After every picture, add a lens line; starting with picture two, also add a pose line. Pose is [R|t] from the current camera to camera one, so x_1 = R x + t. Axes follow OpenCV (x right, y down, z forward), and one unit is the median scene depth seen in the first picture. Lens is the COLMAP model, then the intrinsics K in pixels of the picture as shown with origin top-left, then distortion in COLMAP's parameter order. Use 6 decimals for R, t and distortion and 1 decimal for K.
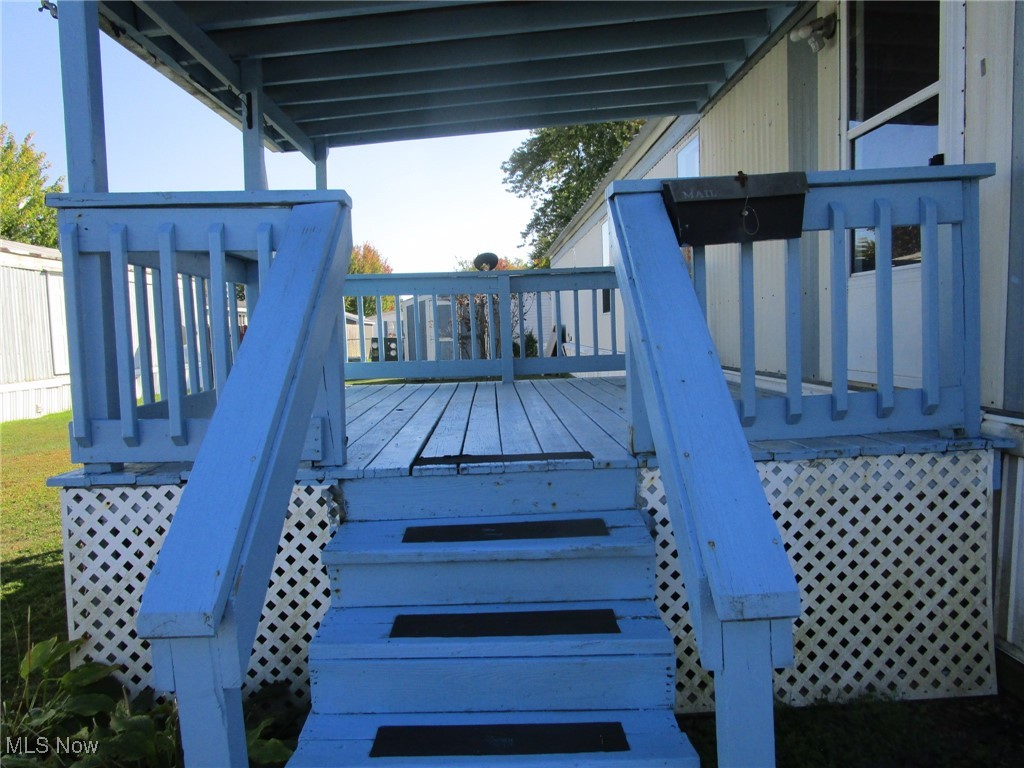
lens RADIAL K [[722.3, 0, 511.9], [0, 722.3, 387.3], [0, 0, 1]] dist [-0.036952, 0.011744]
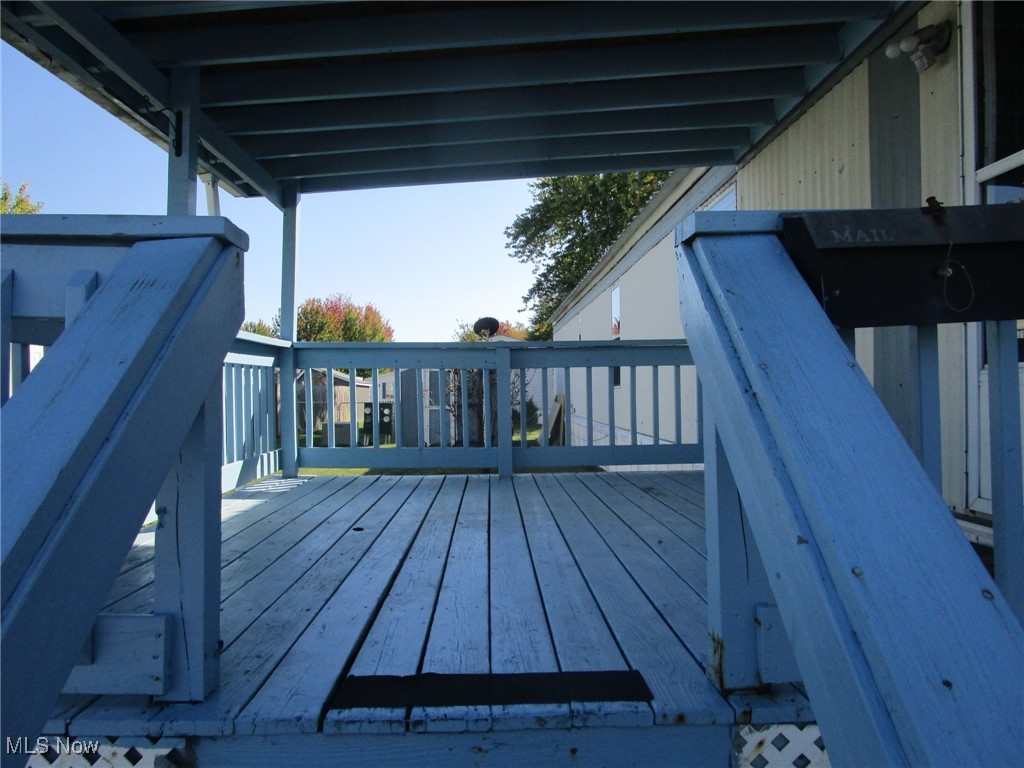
lens RADIAL K [[722.3, 0, 515.5], [0, 722.3, 387.7], [0, 0, 1]] dist [-0.036952, 0.011744]
pose [[0.999730, 0.022592, 0.005425, -0.000721], [-0.022039, 0.996003, -0.086557, -0.048735], [-0.007359, 0.086414, 0.996232, 0.226613]]
